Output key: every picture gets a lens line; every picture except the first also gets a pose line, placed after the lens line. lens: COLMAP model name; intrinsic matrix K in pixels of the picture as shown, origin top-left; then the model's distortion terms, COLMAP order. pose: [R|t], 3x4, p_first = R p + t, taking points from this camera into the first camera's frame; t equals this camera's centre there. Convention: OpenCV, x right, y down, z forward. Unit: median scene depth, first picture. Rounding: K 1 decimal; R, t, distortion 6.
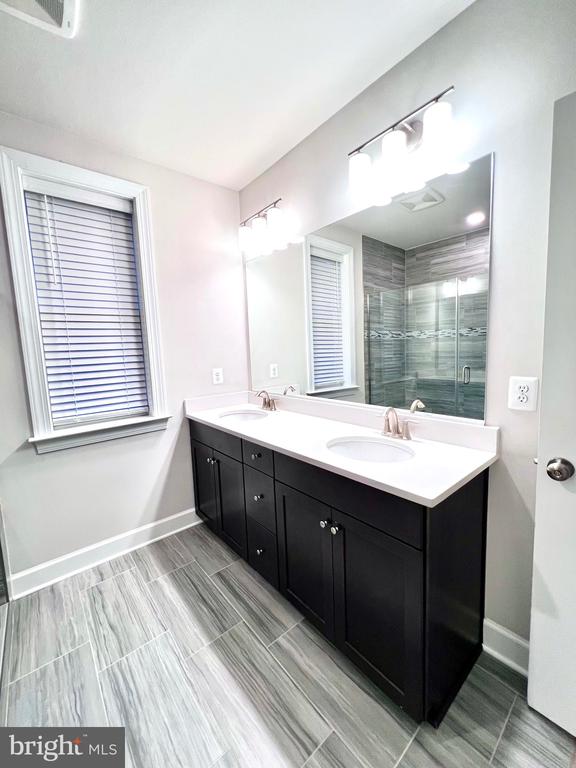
lens RADIAL K [[310.2, 0, 286.6], [0, 310.2, 383.8], [0, 0, 1]] dist [0.000943, 0.000016]
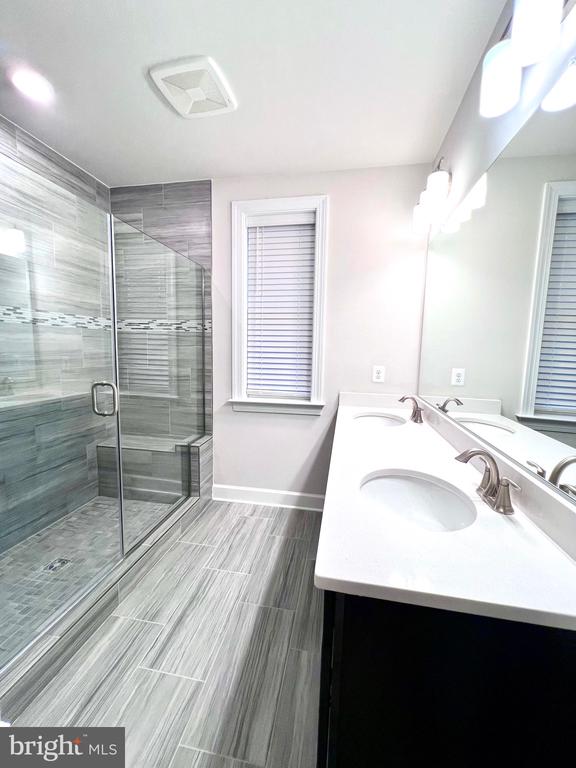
lens RADIAL K [[310.2, 0, 287.8], [0, 310.2, 382.2], [0, 0, 1]] dist [0.000943, 0.000016]
pose [[0.640054, 0.141471, -0.755193, 0.410152], [-0.133069, 0.988460, 0.072387, -0.041437], [0.756719, 0.054161, 0.651493, 0.223937]]
